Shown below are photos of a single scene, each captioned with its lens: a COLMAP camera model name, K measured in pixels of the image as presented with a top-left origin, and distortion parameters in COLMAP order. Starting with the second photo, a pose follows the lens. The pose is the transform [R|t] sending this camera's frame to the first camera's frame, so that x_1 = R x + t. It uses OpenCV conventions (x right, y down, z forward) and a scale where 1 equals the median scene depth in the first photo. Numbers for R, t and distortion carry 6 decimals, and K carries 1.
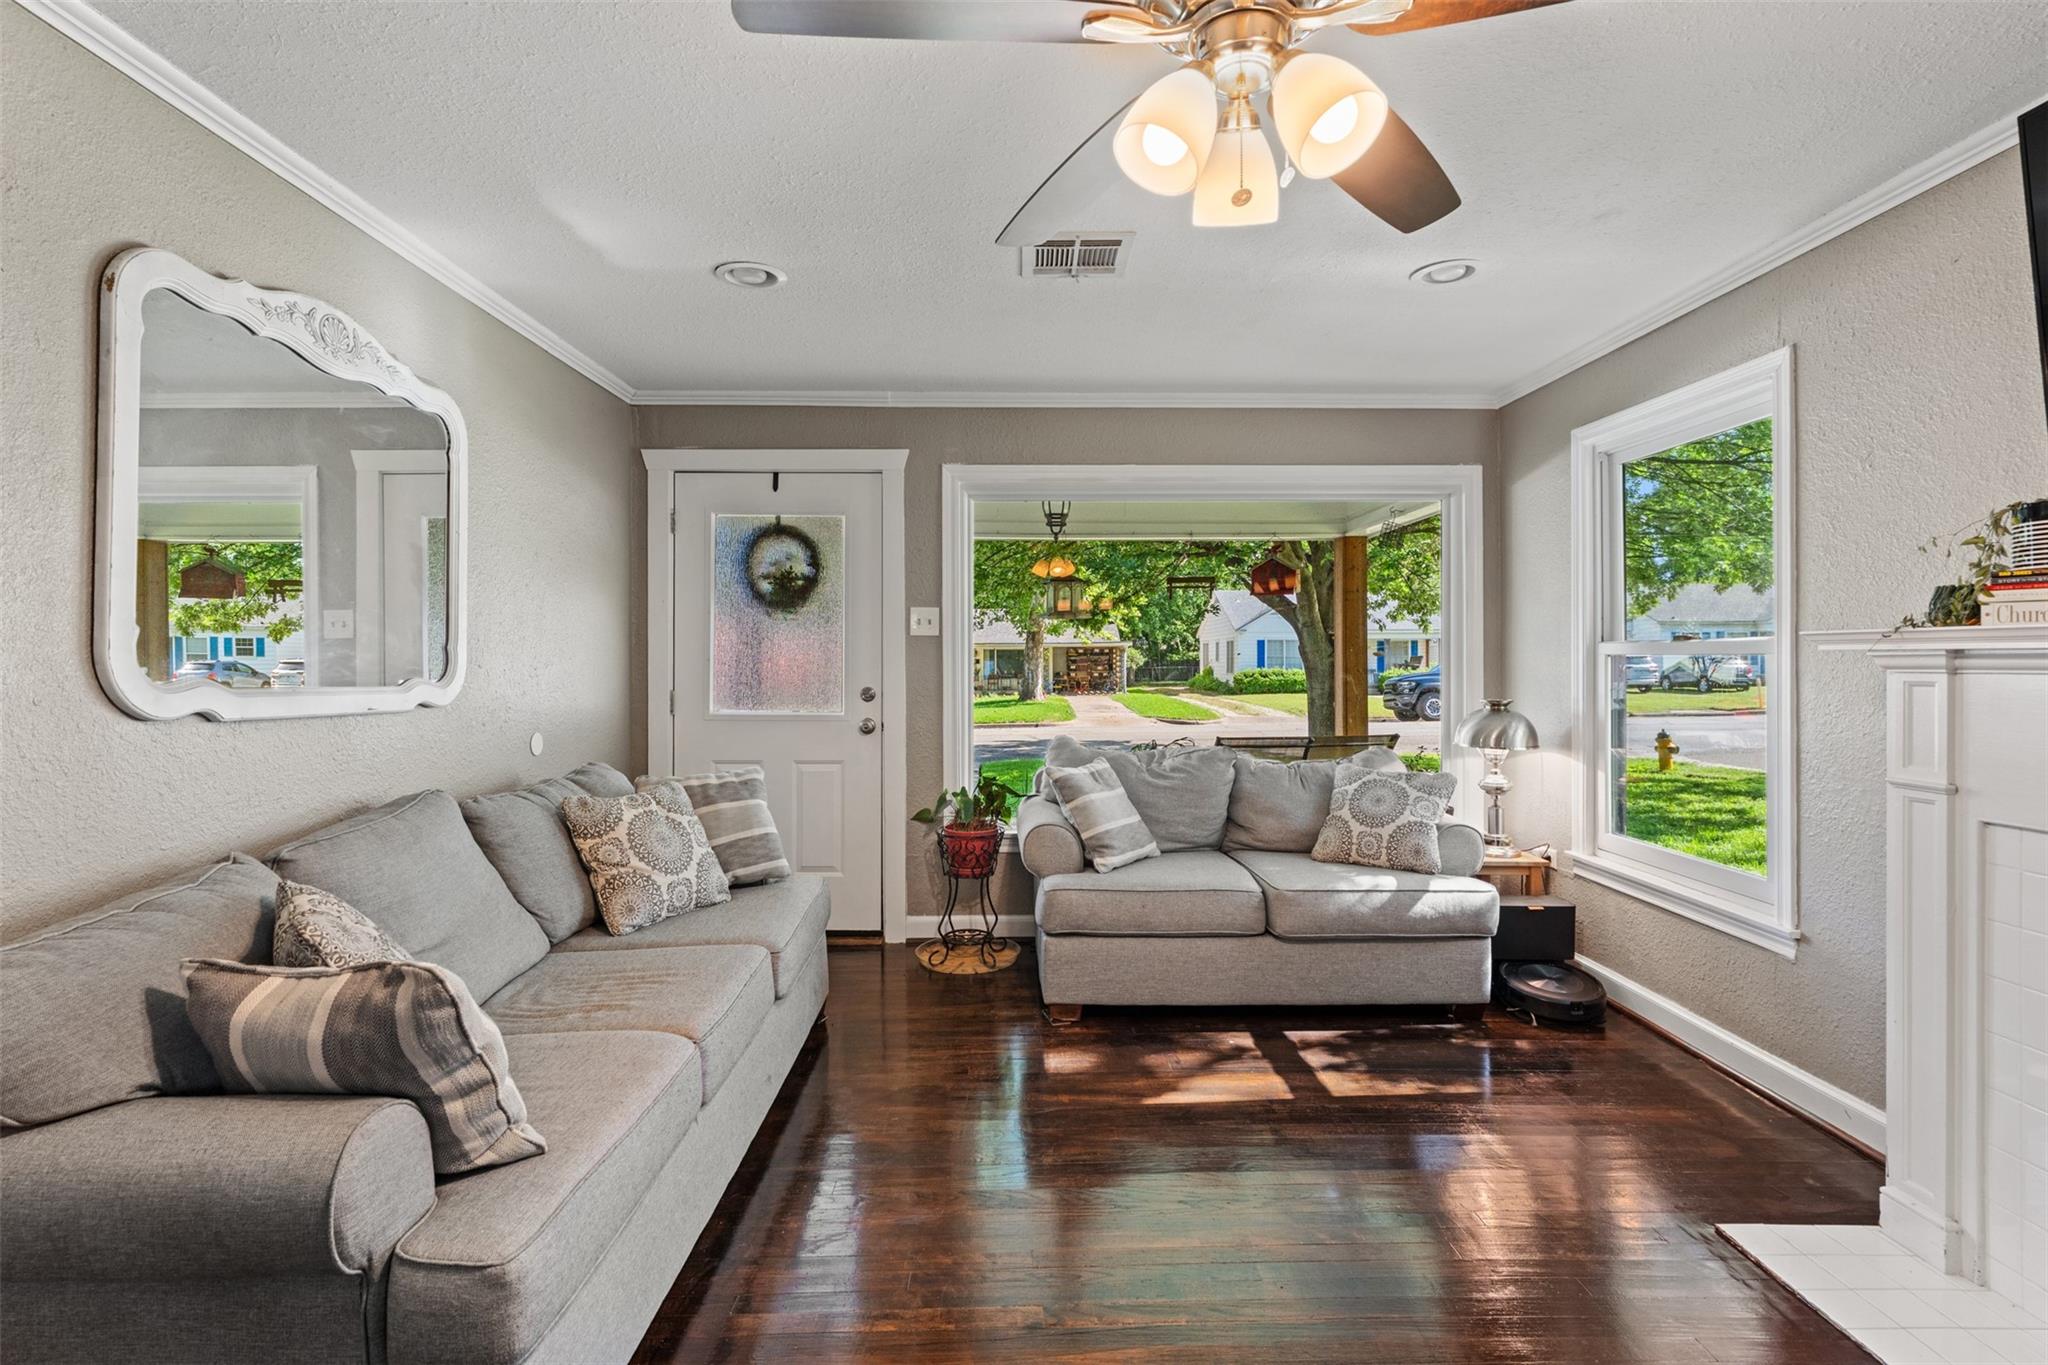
lens RADIAL K [[958.2, 0, 1031.5], [0, 958.2, 664.0], [0, 0, 1]] dist [0.004416, -0.002603]
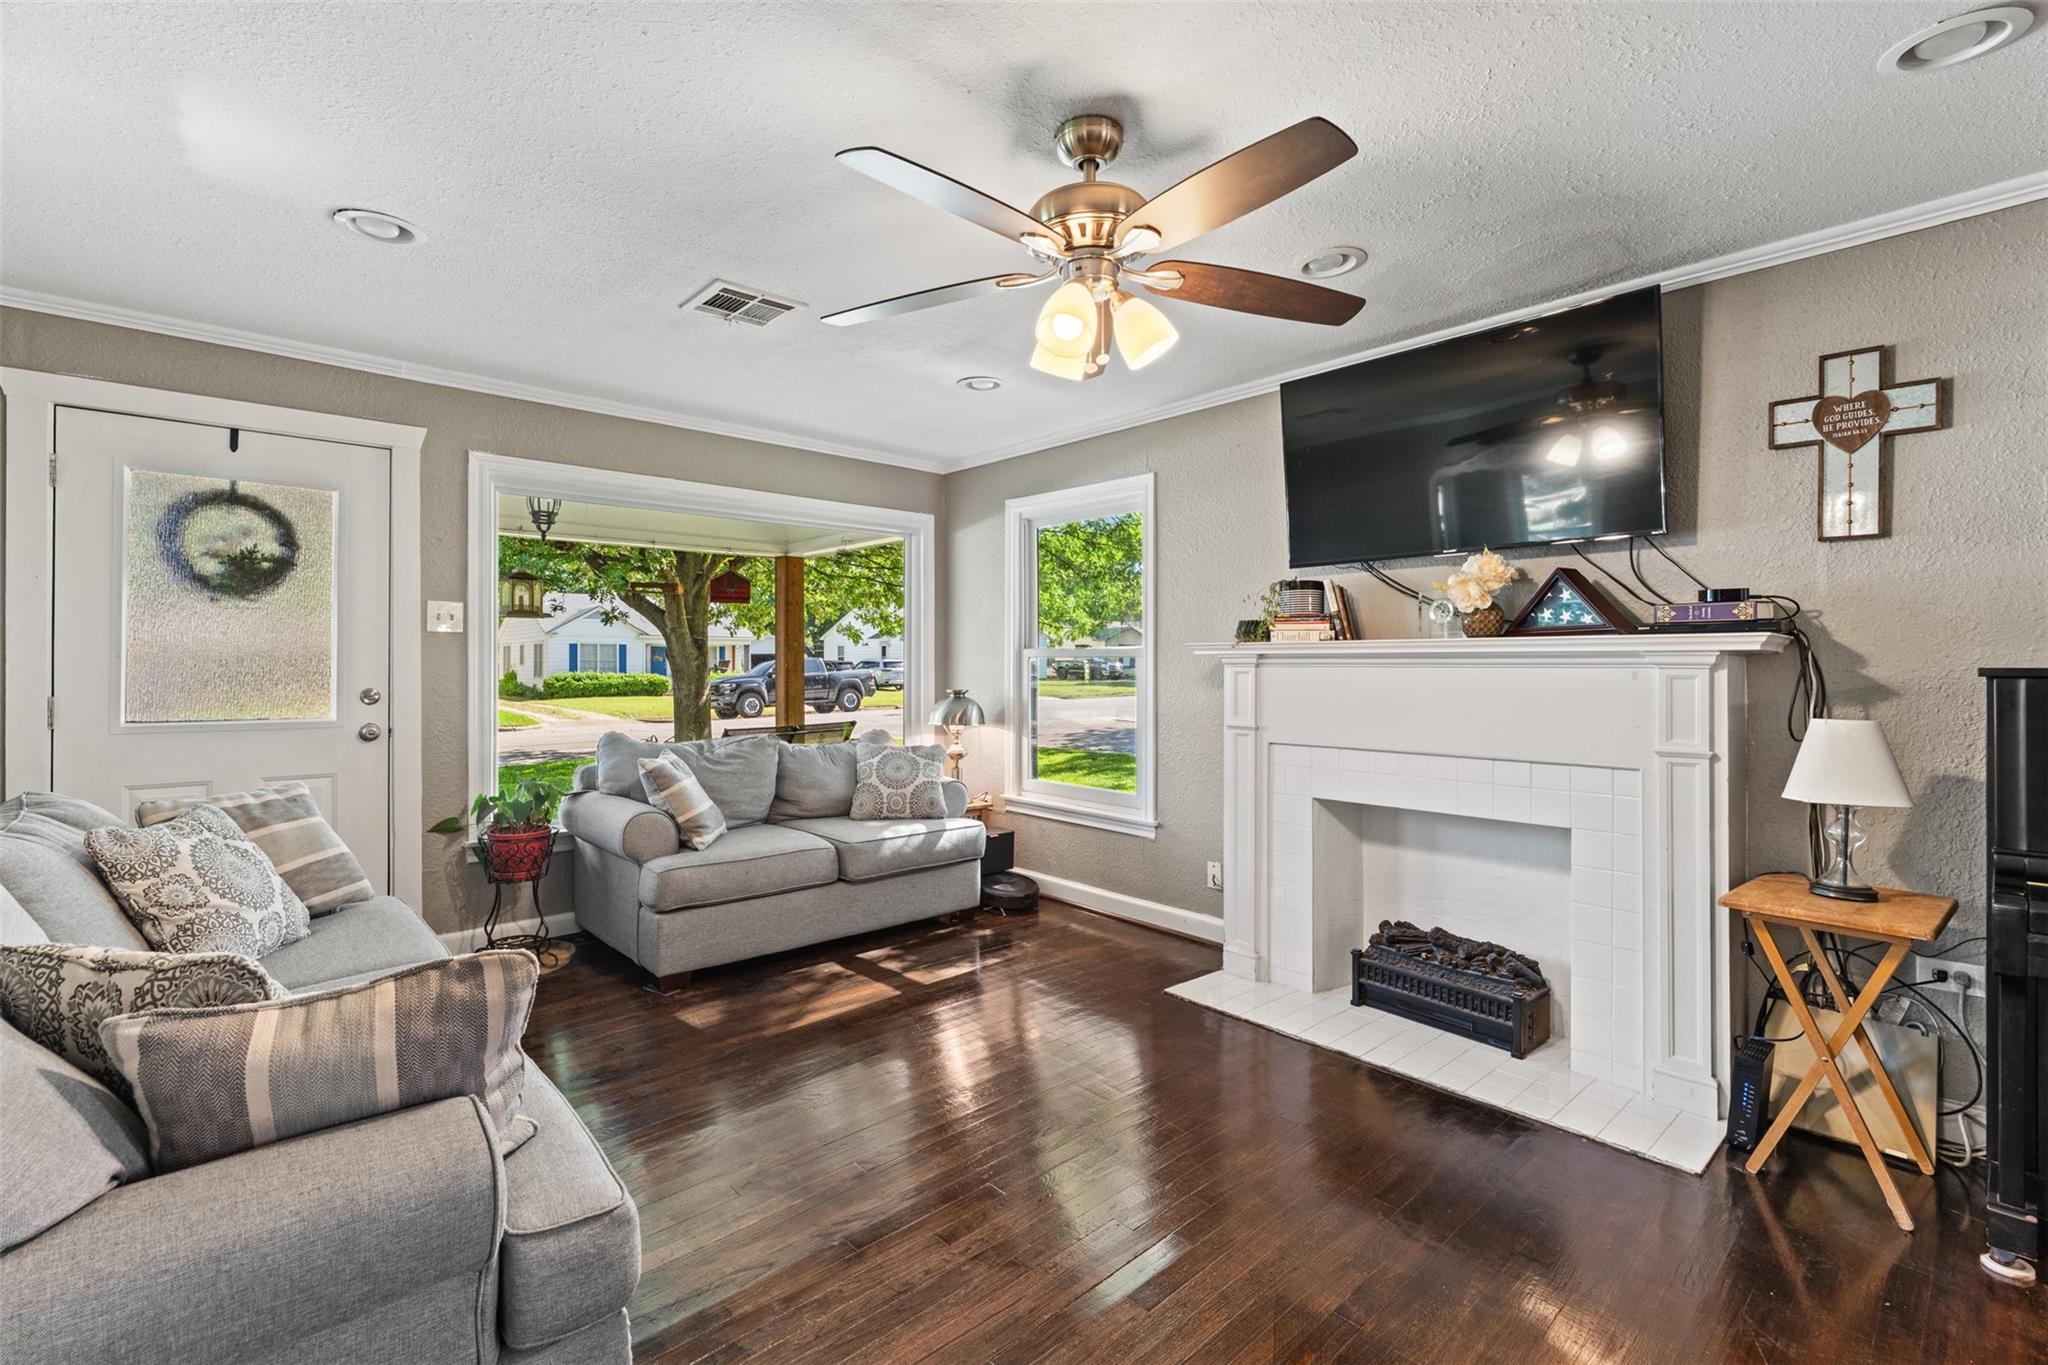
lens RADIAL K [[882.7, 0, 1021.9], [0, 882.7, 674.1], [0, 0, 1]] dist [0.004244, -0.000638]
pose [[0.760871, -0.005122, 0.648883, -0.303644], [0.000609, 0.999974, 0.007179, 0.006699], [-0.648903, -0.005068, 0.760855, -0.018203]]
